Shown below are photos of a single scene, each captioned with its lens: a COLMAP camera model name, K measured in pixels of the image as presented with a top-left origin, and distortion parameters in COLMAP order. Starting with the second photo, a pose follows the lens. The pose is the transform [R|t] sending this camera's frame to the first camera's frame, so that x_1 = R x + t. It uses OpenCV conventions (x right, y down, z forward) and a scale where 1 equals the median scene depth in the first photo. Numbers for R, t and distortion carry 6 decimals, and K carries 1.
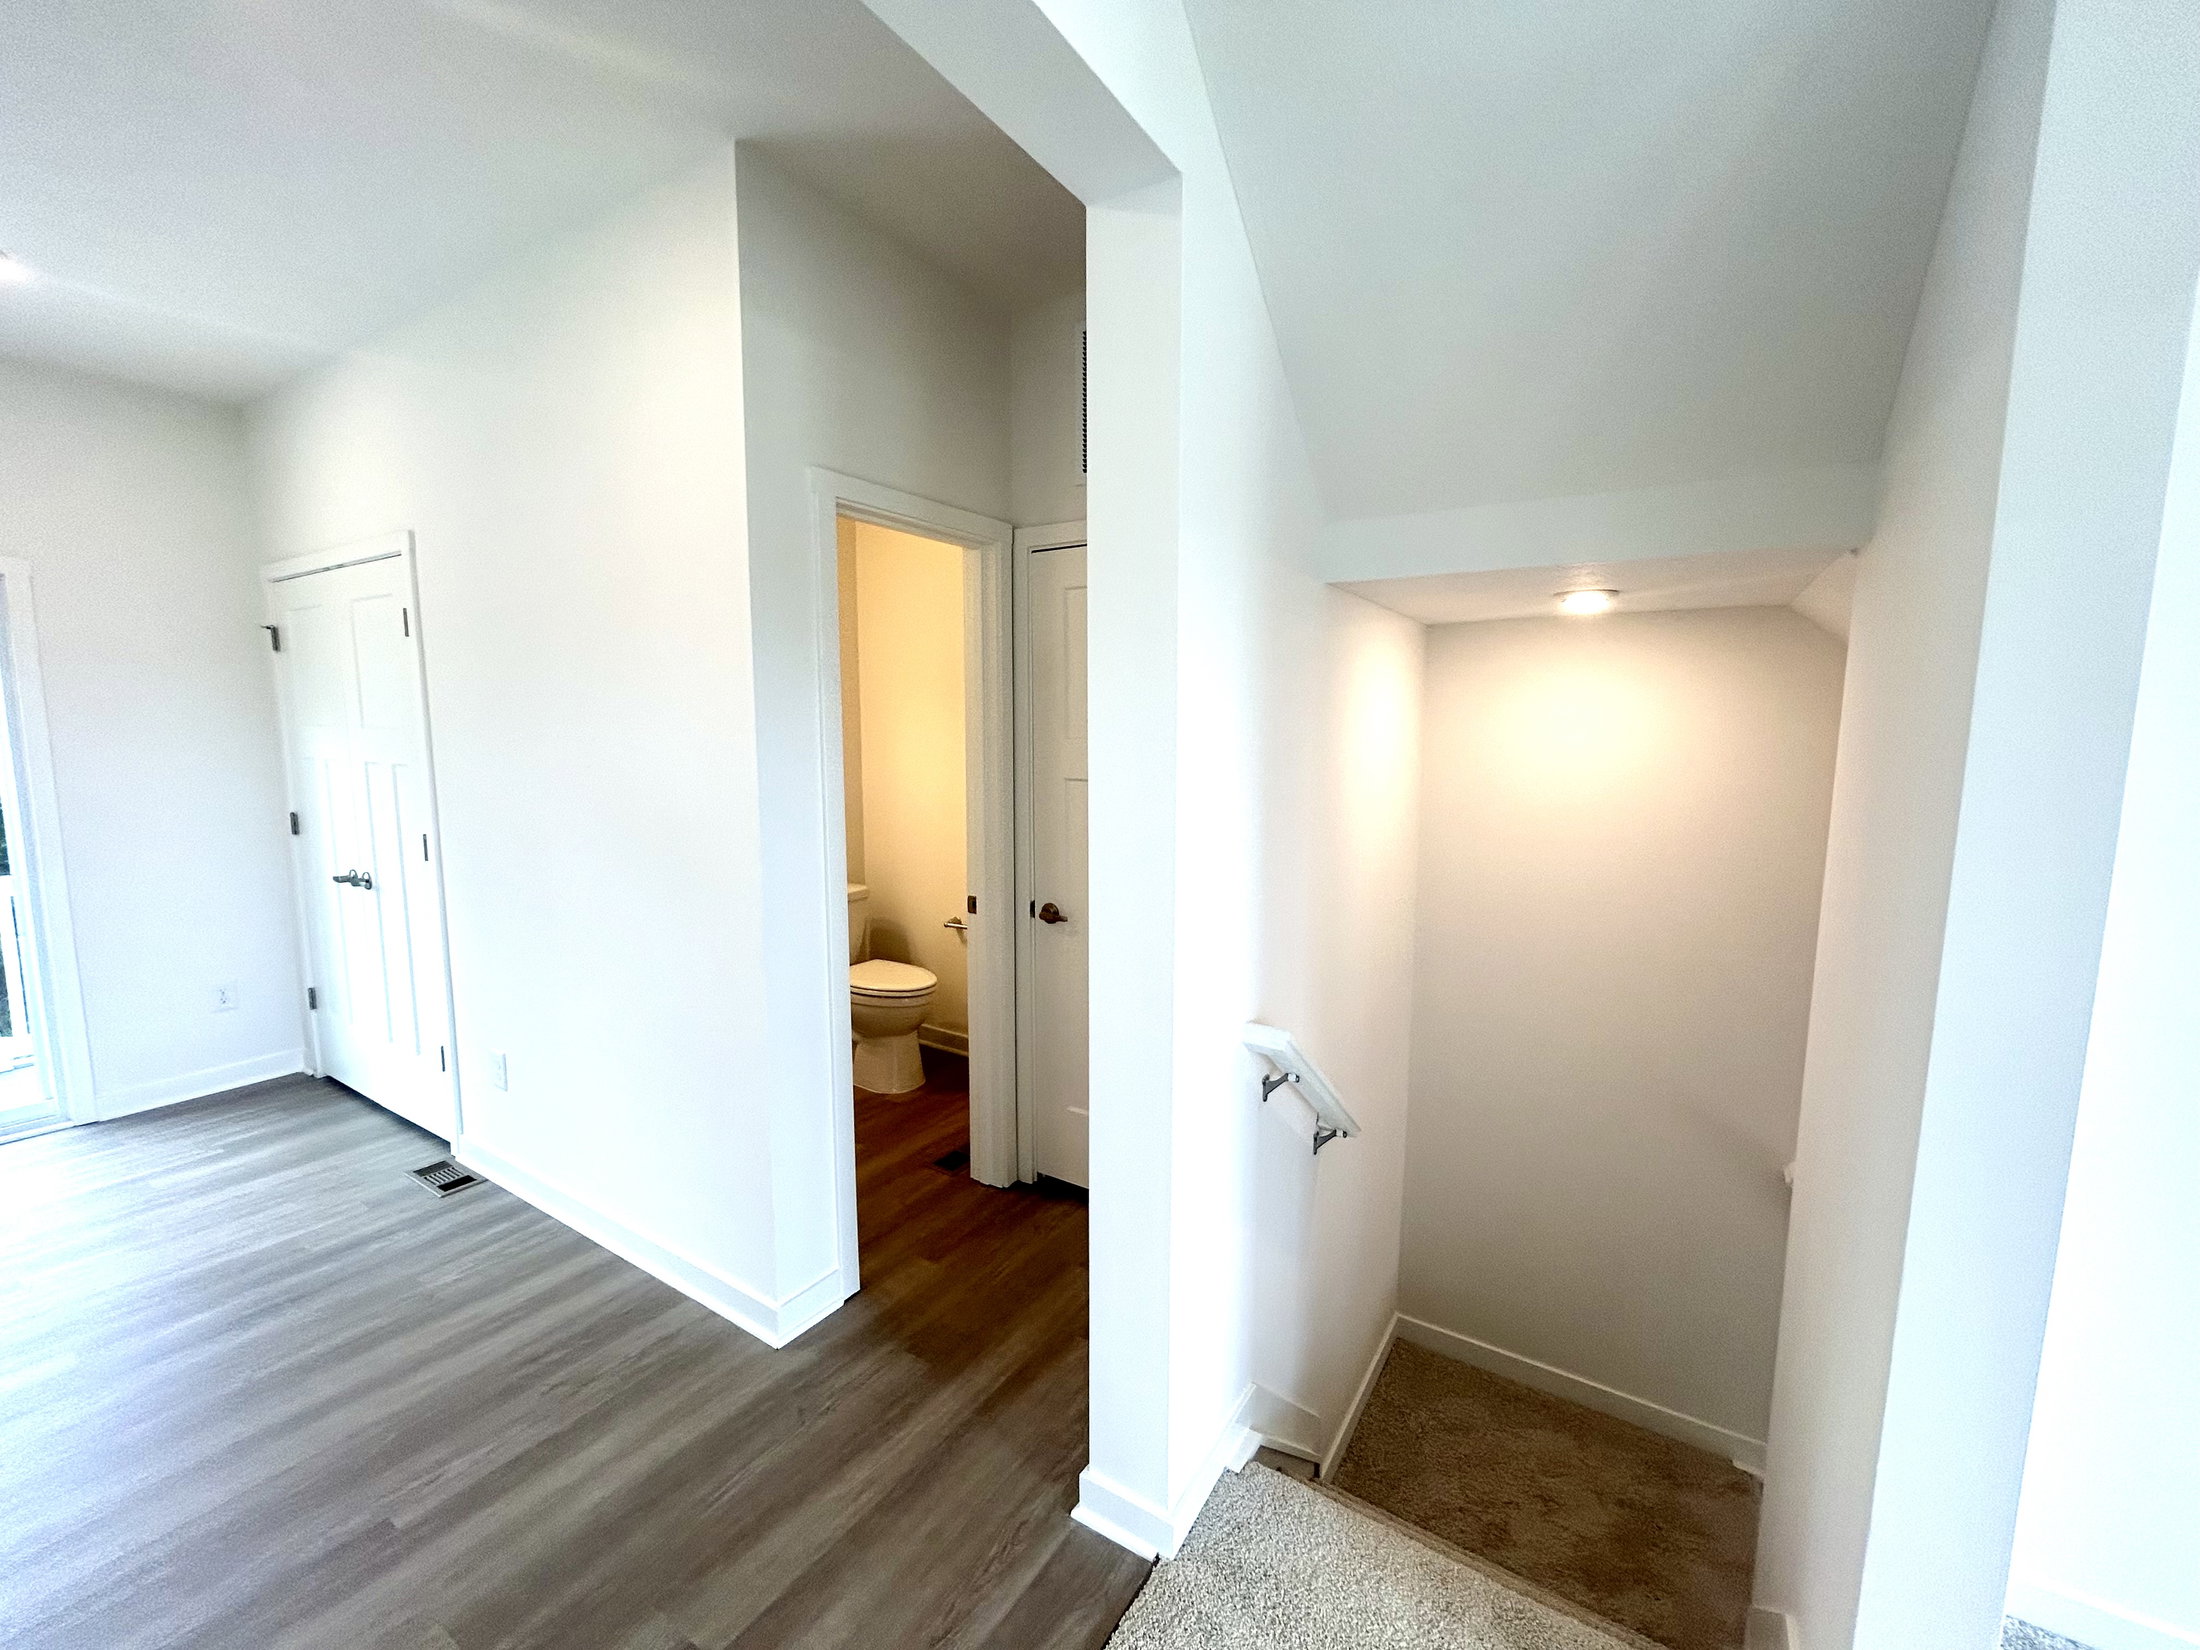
lens RADIAL K [[883.3, 0, 1094.6], [0, 883.3, 830.5], [0, 0, 1]] dist [0.001852, -0.000090]
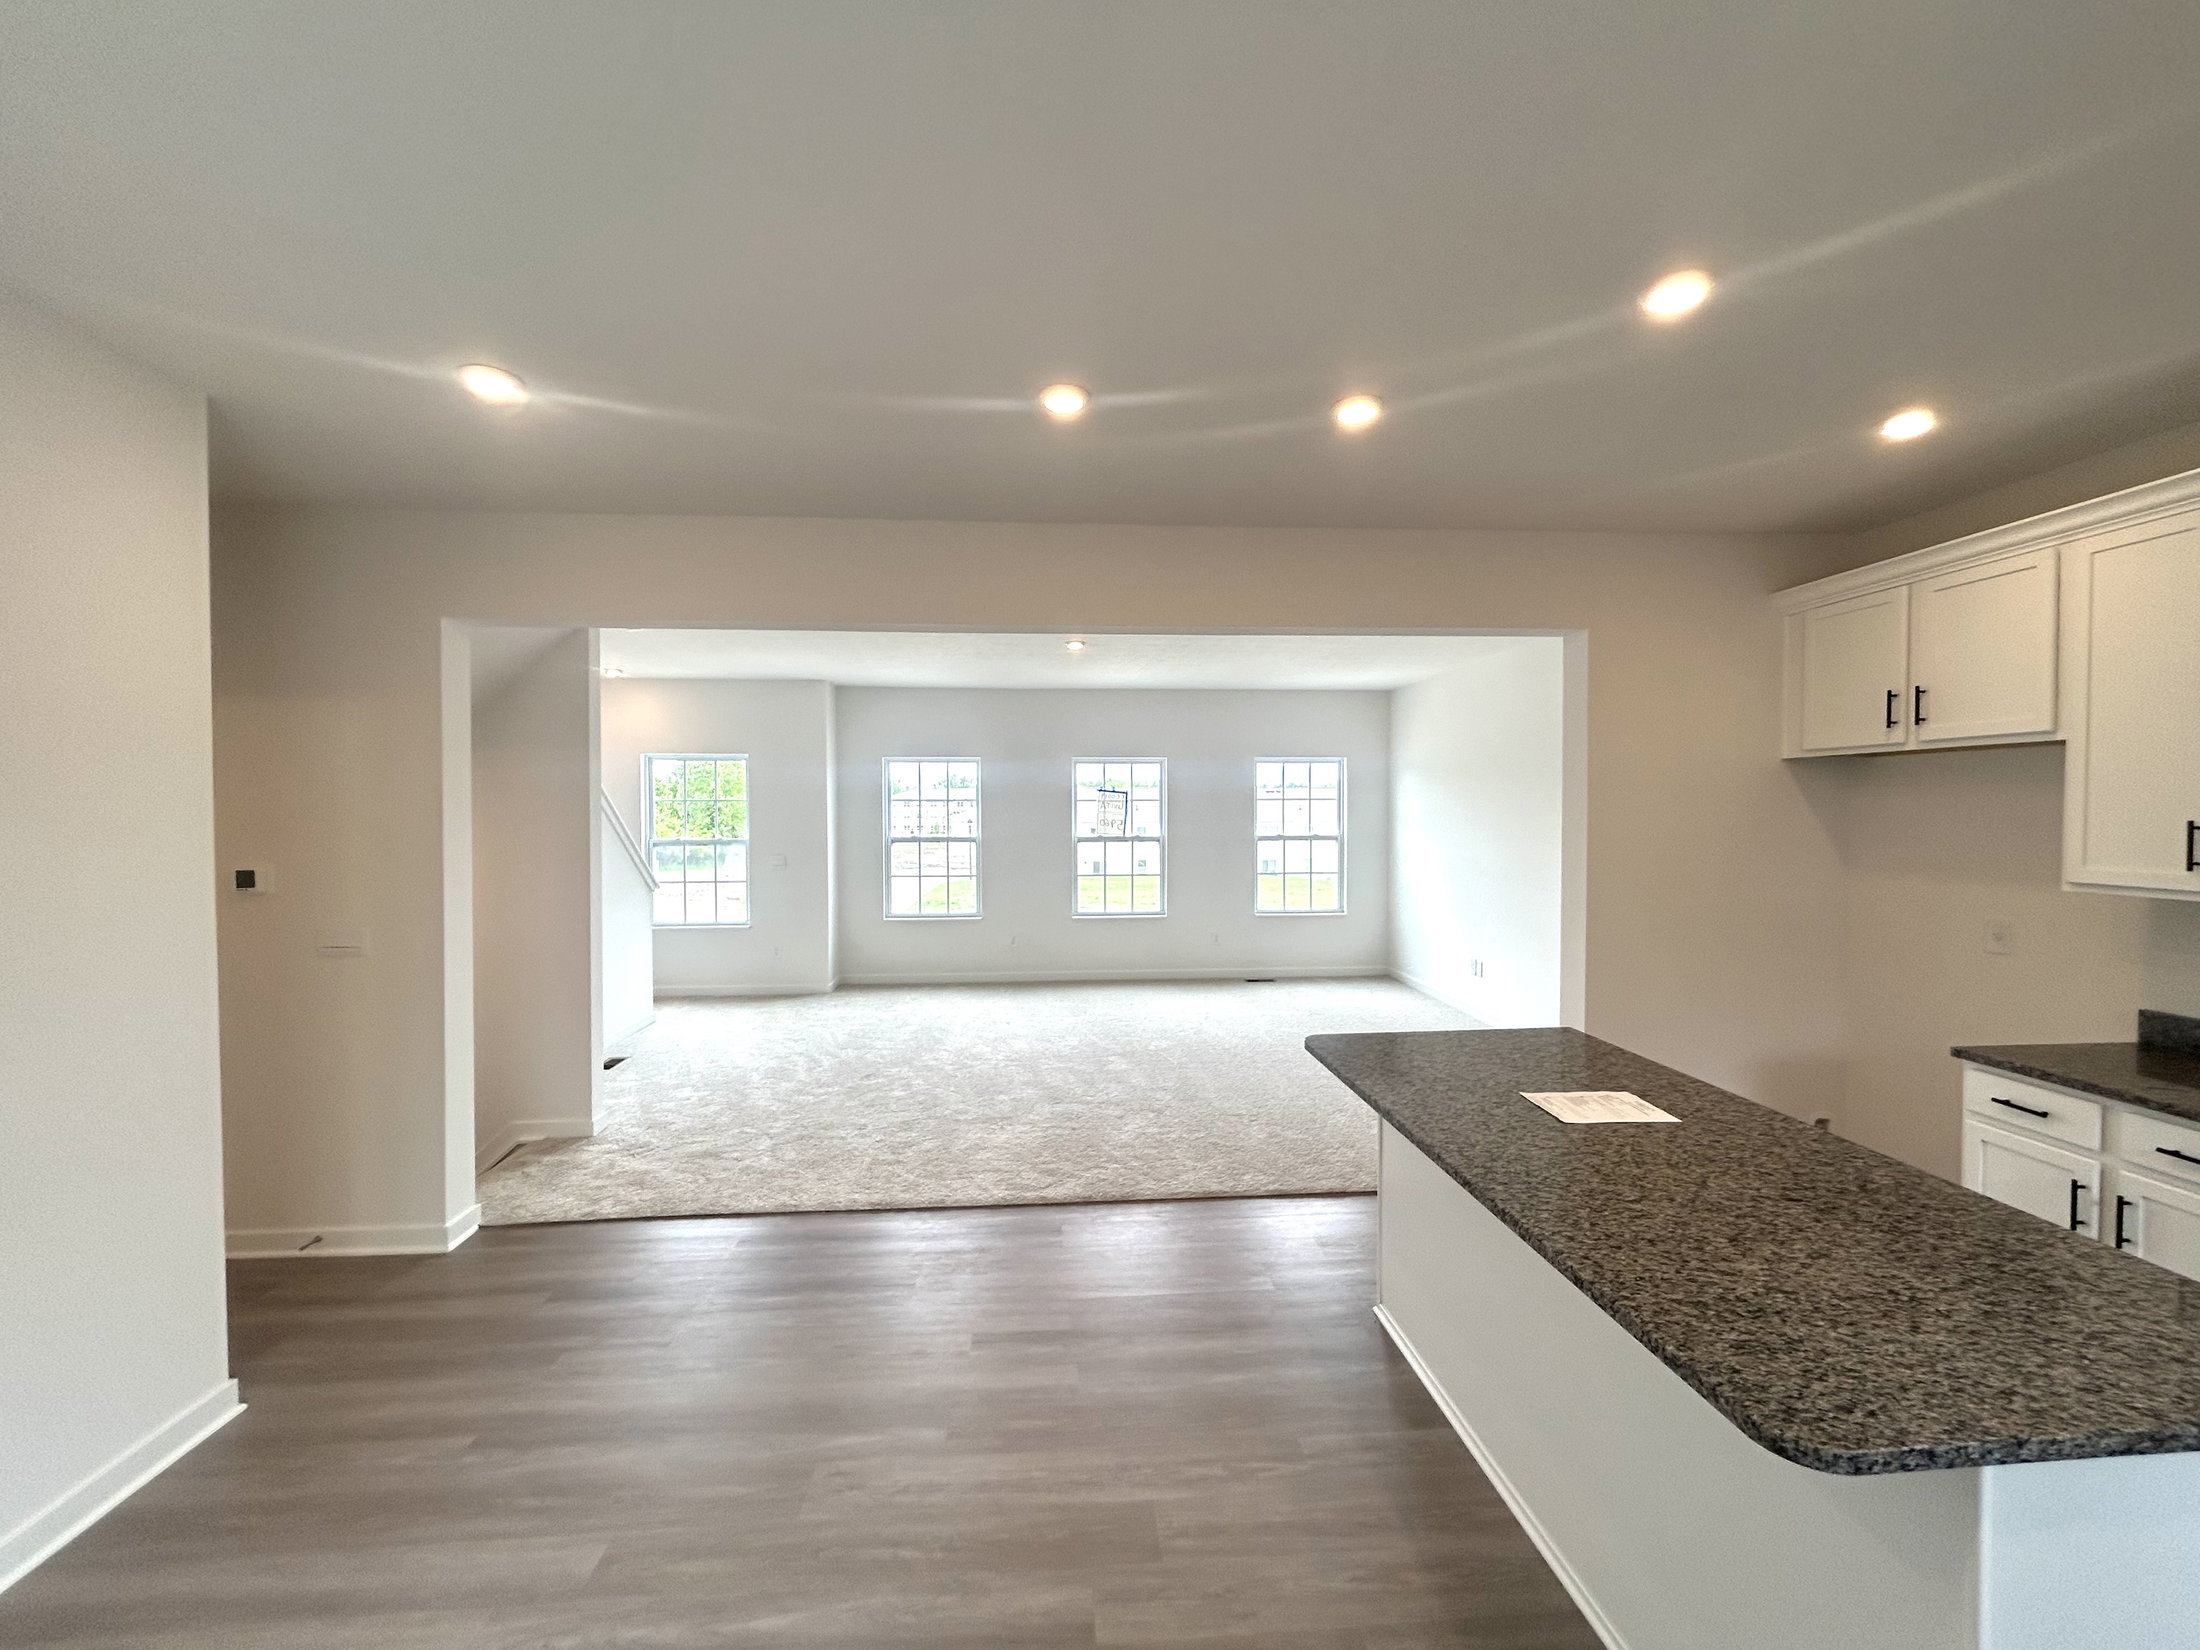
lens RADIAL K [[889.4, 0, 1100.0], [0, 889.4, 825.0], [0, 0, 1]] dist [0.000101, 0.000140]
pose [[-0.603986, -0.023413, 0.796651, -2.097831], [0.085149, 0.991952, 0.093708, -0.184881], [-0.792434, 0.124432, -0.597131, 0.799106]]
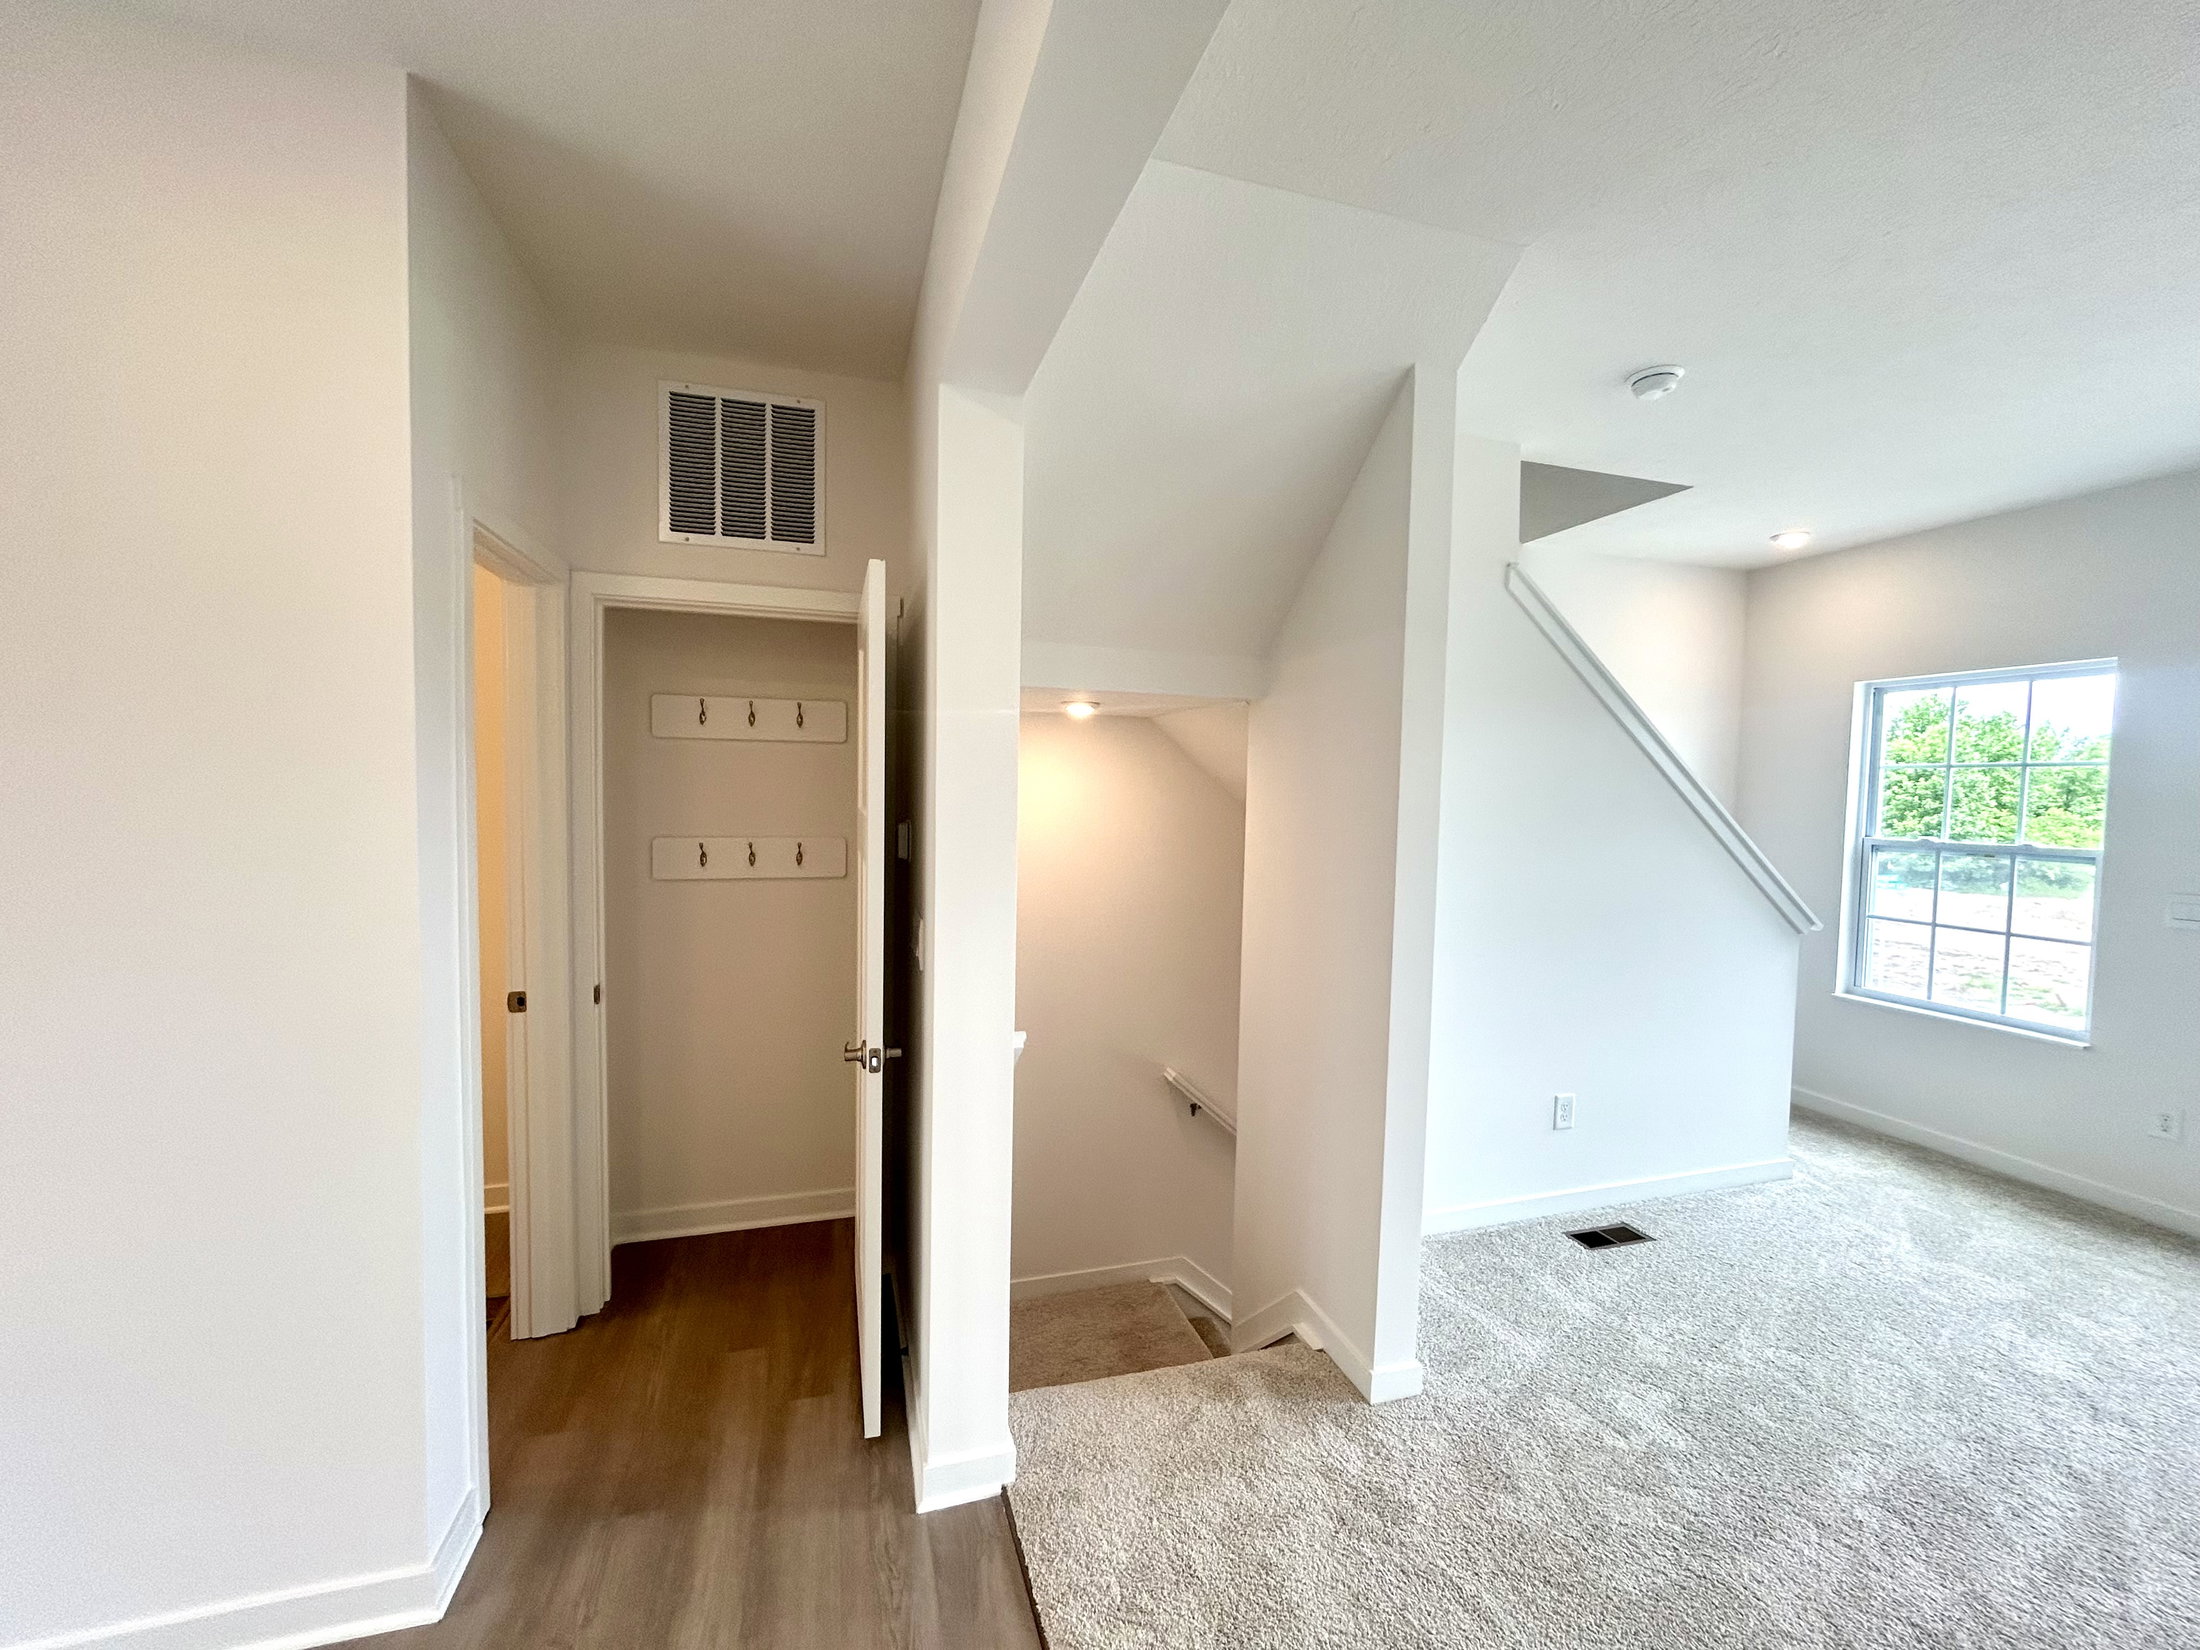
lens RADIAL K [[889.4, 0, 1100.0], [0, 889.4, 825.0], [0, 0, 1]] dist [0.000101, 0.000140]
pose [[0.645375, -0.025688, 0.763434, -0.607290], [0.072876, 0.996946, -0.028062, -0.024495], [-0.760382, 0.073746, 0.645276, 0.045880]]
